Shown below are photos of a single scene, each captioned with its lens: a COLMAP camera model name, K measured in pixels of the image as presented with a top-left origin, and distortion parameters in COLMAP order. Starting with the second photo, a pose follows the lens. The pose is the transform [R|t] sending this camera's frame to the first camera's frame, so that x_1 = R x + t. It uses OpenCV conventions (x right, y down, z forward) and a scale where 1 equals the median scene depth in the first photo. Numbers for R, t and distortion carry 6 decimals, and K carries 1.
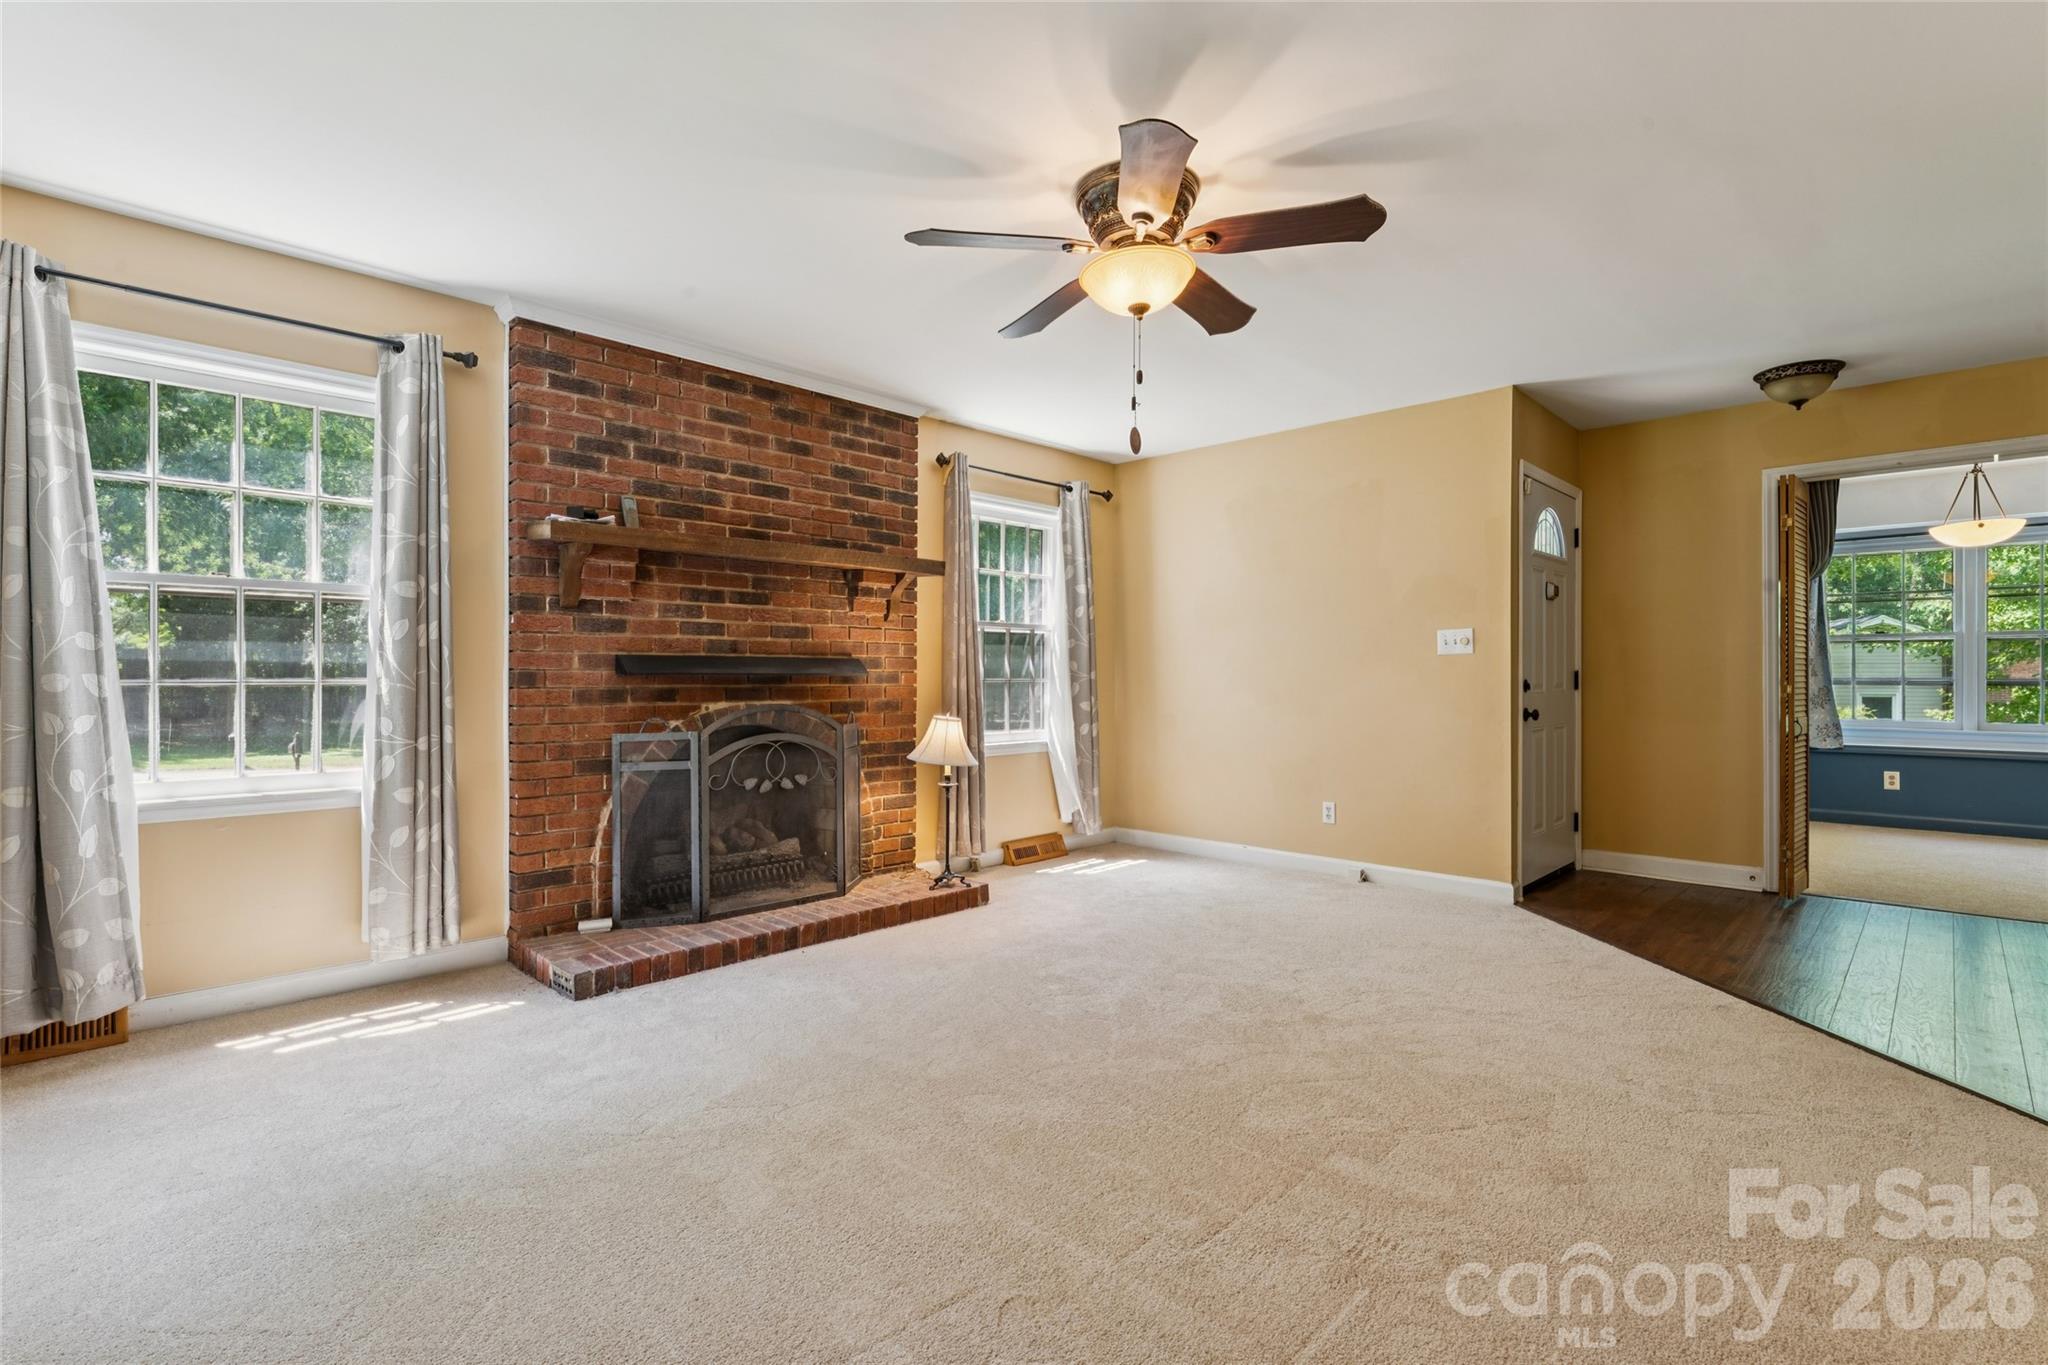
lens RADIAL K [[954.8, 0, 1012.5], [0, 954.8, 680.3], [0, 0, 1]] dist [-0.001490, -0.000009]
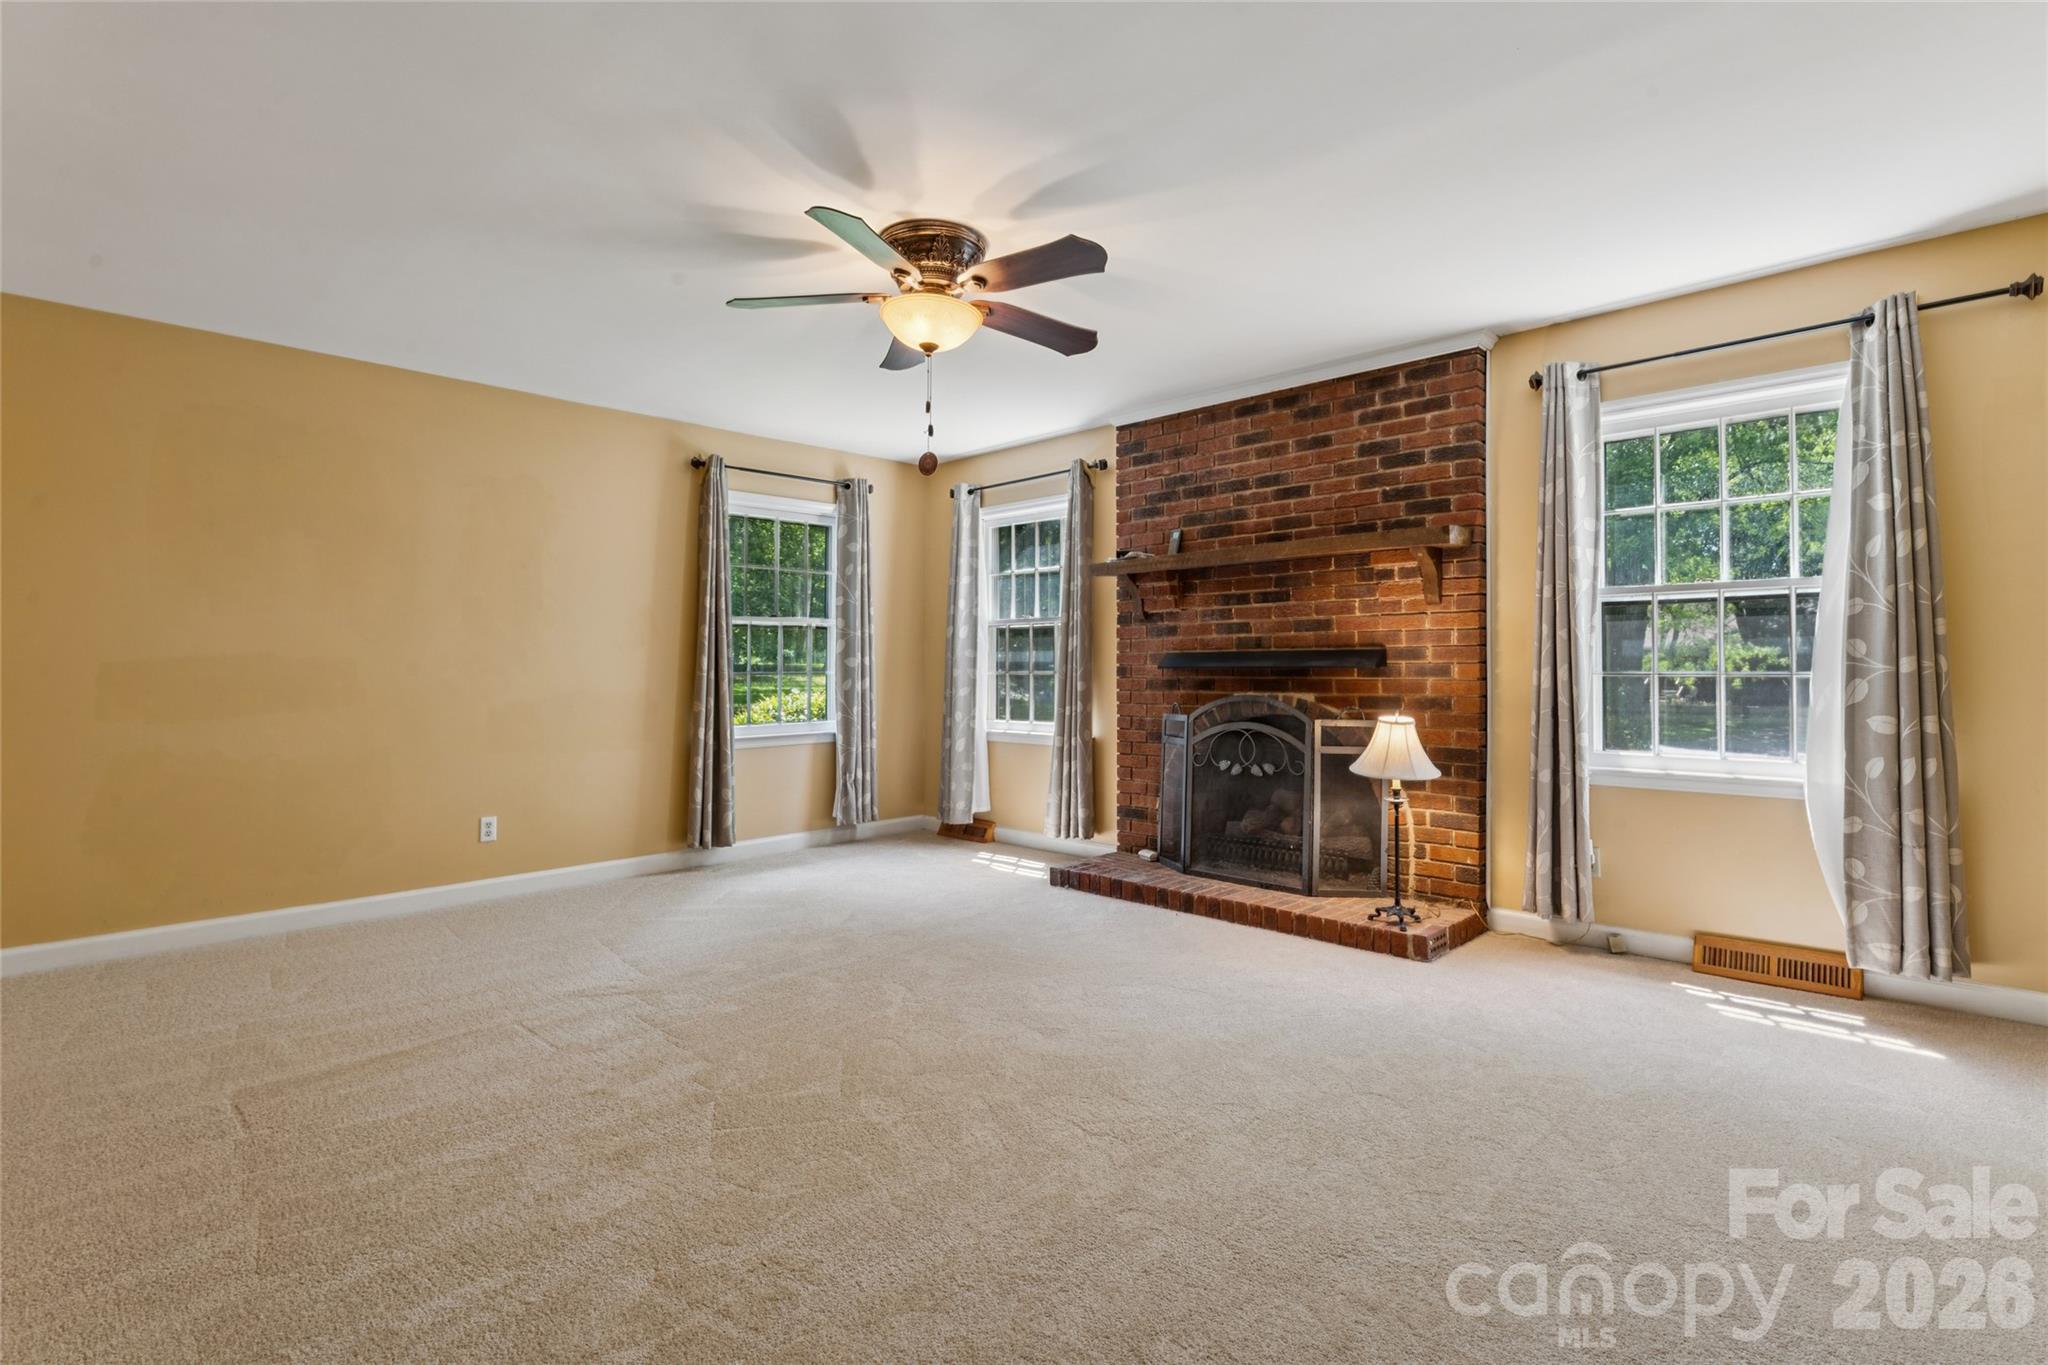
lens RADIAL K [[954.8, 0, 1115.2], [0, 954.8, 659.1], [0, 0, 1]] dist [-0.001490, -0.000009]
pose [[0.065137, -0.017148, -0.997729, 0.796776], [-0.006722, 0.999822, -0.017623, 0.004680], [0.997854, 0.007855, 0.065011, 0.758653]]
